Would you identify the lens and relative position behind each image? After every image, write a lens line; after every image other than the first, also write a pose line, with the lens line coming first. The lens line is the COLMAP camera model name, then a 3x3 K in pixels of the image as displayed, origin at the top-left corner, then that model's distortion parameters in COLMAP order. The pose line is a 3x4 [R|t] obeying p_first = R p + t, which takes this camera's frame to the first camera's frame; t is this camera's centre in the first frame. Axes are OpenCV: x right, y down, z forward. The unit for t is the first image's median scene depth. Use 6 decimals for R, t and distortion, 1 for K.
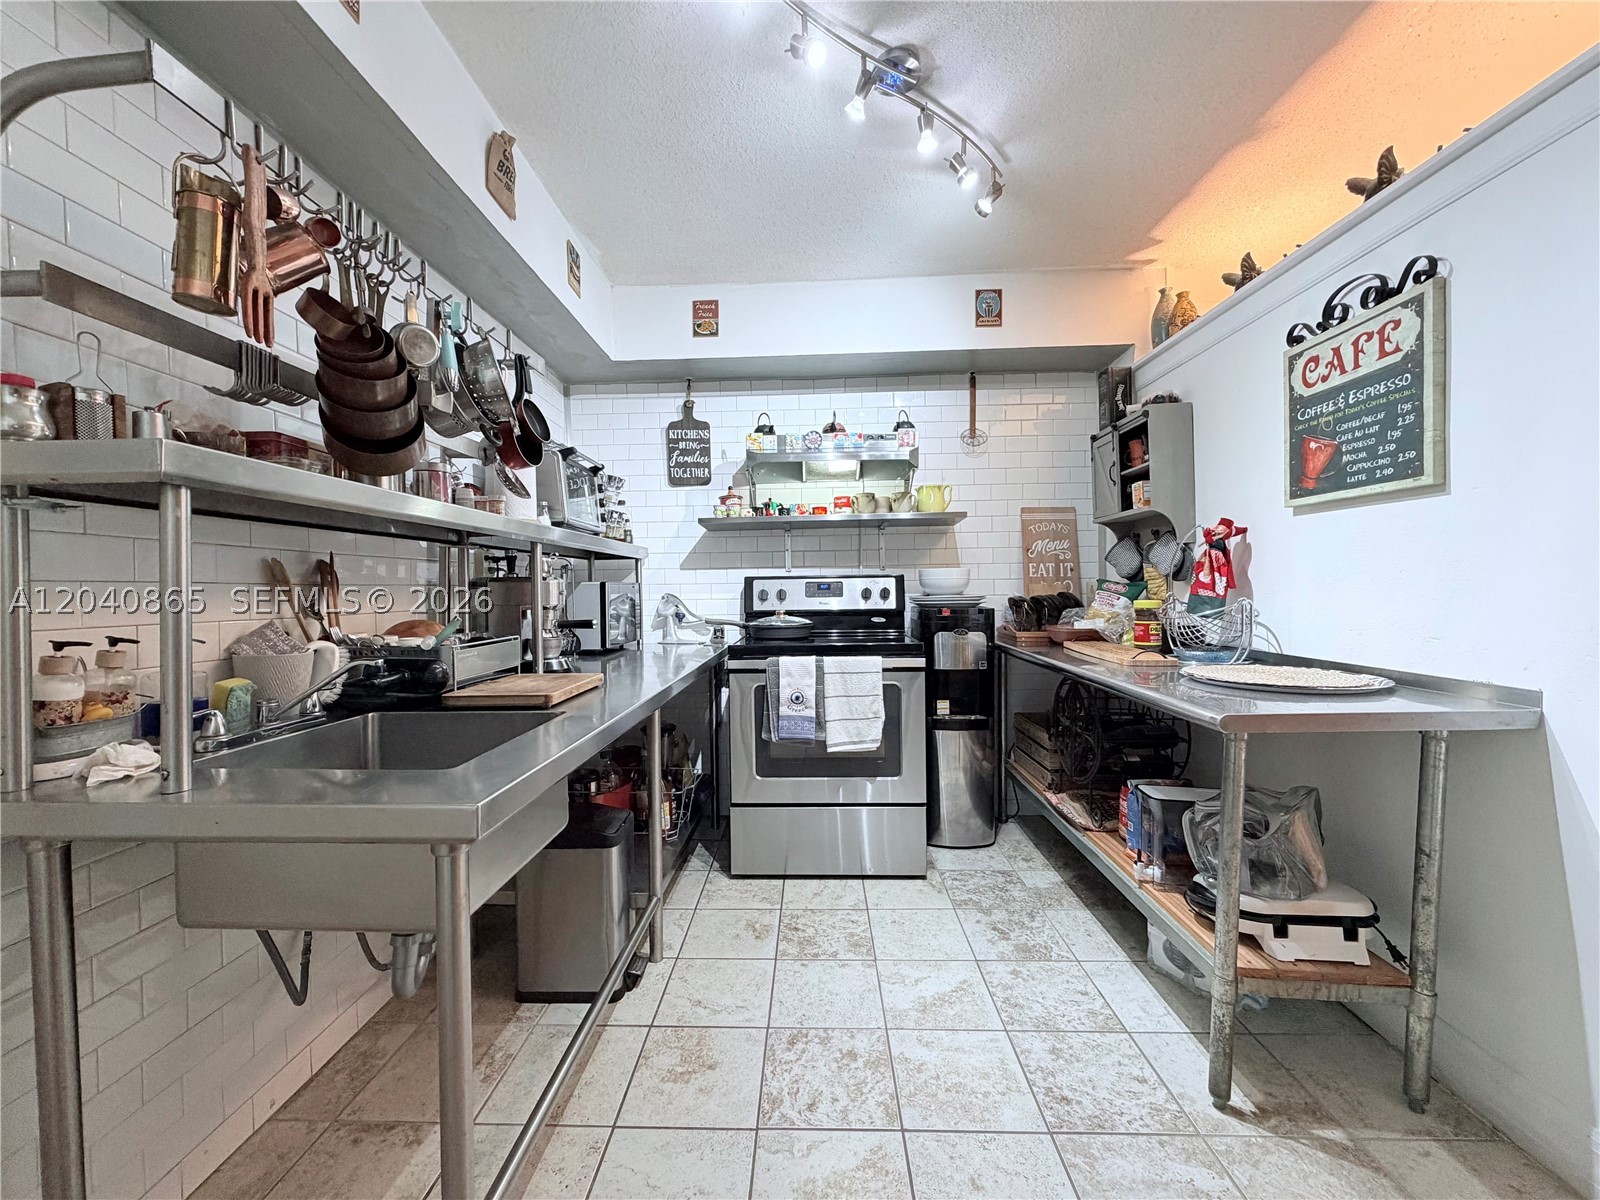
lens RADIAL K [[637.4, 0, 788.7], [0, 637.4, 599.4], [0, 0, 1]] dist [-0.000934, -0.000030]
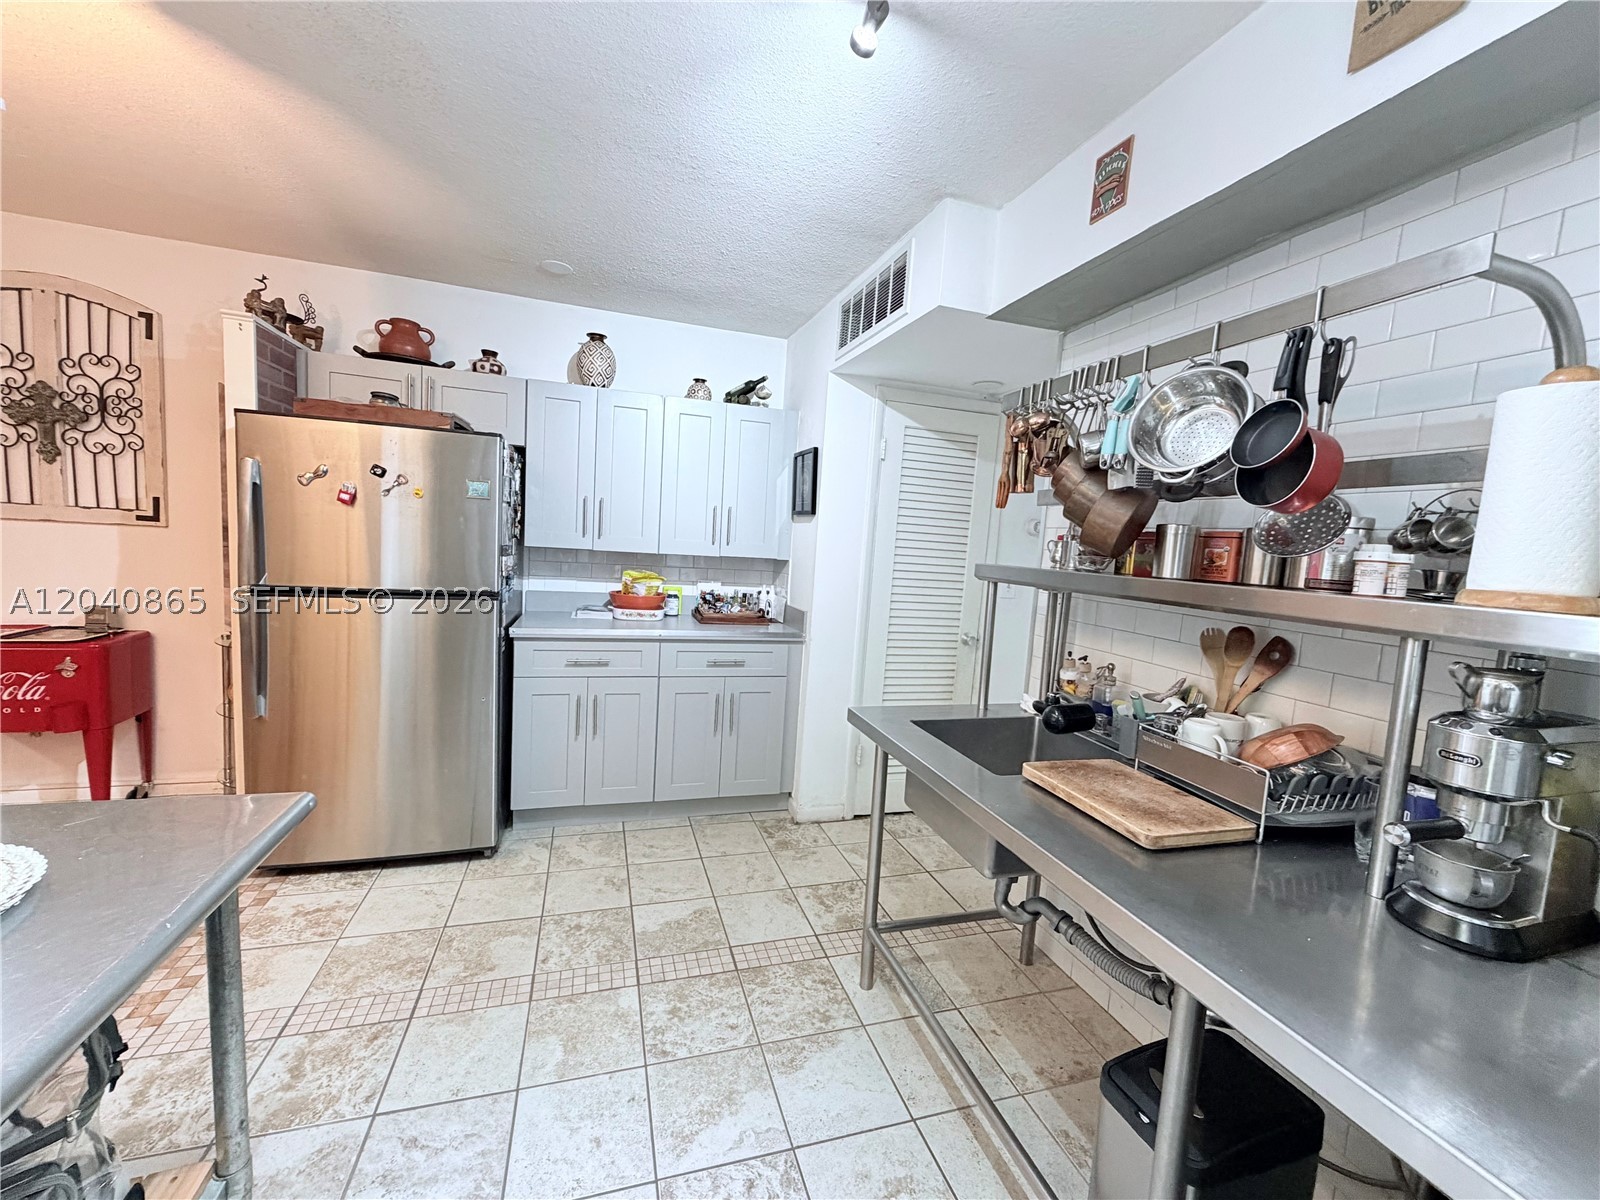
lens RADIAL K [[637.4, 0, 788.7], [0, 637.4, 599.4], [0, 0, 1]] dist [-0.000934, -0.000030]
pose [[-0.948387, -0.020687, -0.316440, 0.156852], [-0.058686, 0.992083, 0.111028, -0.102785], [0.311638, 0.123868, -0.942093, 0.936112]]
